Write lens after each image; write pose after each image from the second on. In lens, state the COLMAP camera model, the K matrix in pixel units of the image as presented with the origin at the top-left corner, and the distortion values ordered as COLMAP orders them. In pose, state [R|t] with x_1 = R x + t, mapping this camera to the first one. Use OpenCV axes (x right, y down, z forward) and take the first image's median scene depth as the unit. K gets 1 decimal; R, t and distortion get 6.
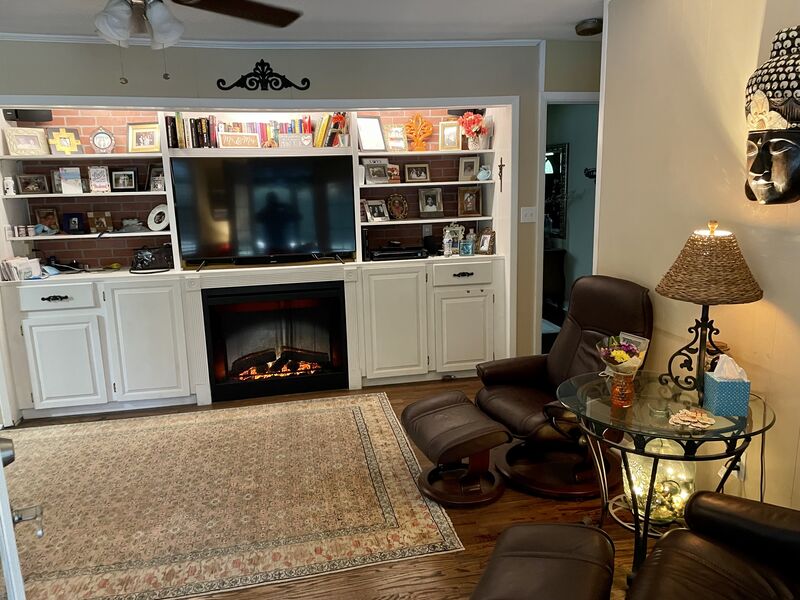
lens RADIAL K [[605.5, 0, 400.7], [0, 605.5, 304.3], [0, 0, 1]] dist [0.038781, -0.026468]
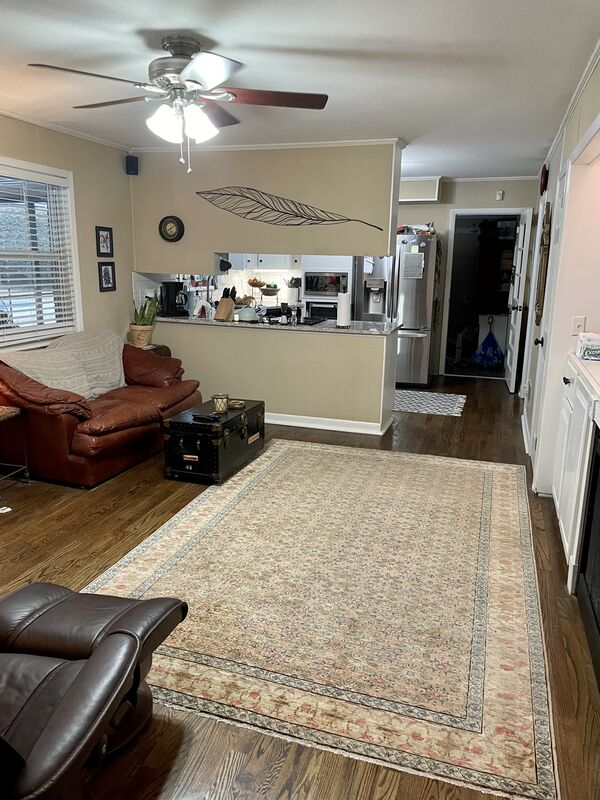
lens RADIAL K [[605.5, 0, 301.2], [0, 605.5, 393.4], [0, 0, 1]] dist [0.038781, -0.026468]
pose [[-0.495580, 0.206321, -0.843701, 0.363649], [-0.173647, 0.928231, 0.328990, -0.216549], [0.851027, 0.309547, -0.424186, 1.076557]]
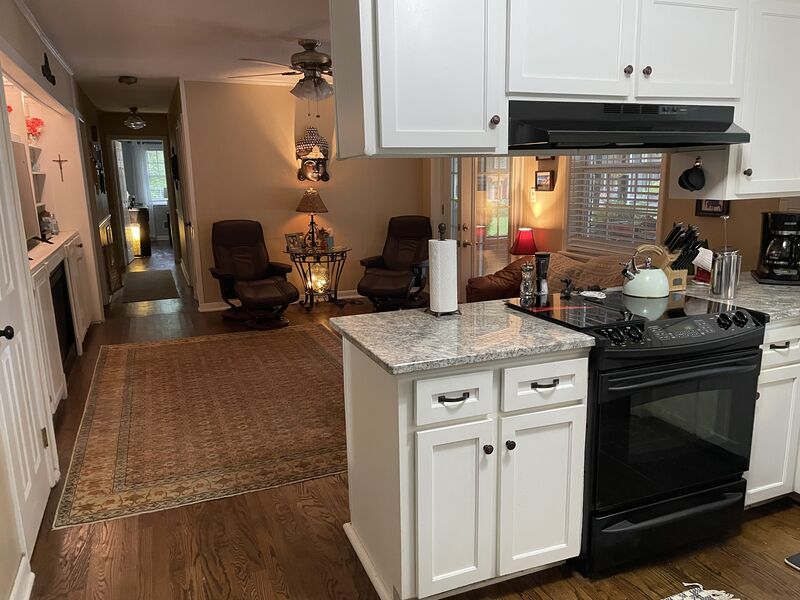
lens RADIAL K [[605.5, 0, 400.4], [0, 605.5, 299.1], [0, 0, 1]] dist [0.038781, -0.026468]
pose [[-0.178937, -0.168622, 0.969303, -1.479615], [0.214952, 0.954702, 0.205763, -0.074947], [-0.960092, 0.245173, -0.134586, 0.651243]]
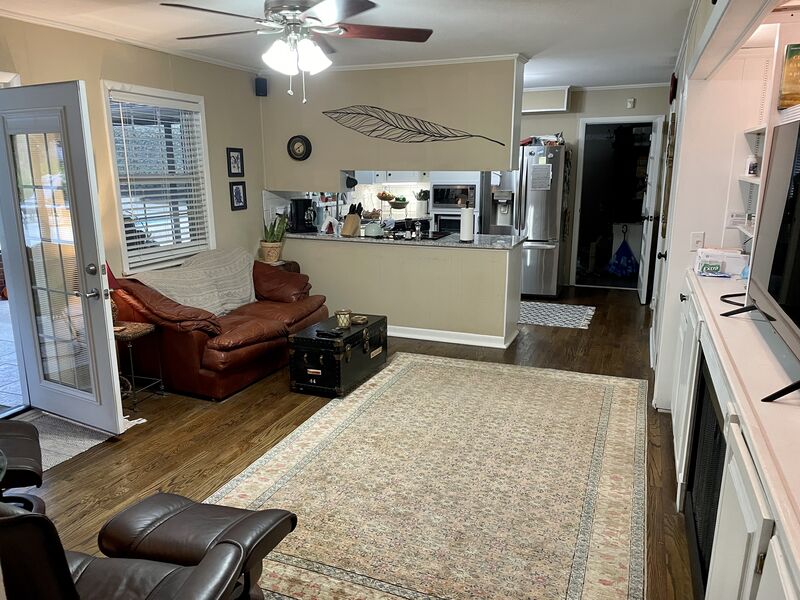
lens RADIAL K [[605.5, 0, 397.7], [0, 605.5, 308.0], [0, 0, 1]] dist [0.038781, -0.026468]
pose [[-0.552635, 0.219212, -0.804078, 0.365313], [-0.145532, 0.924584, 0.352087, -0.246988], [0.820619, 0.311594, -0.479055, 1.112886]]
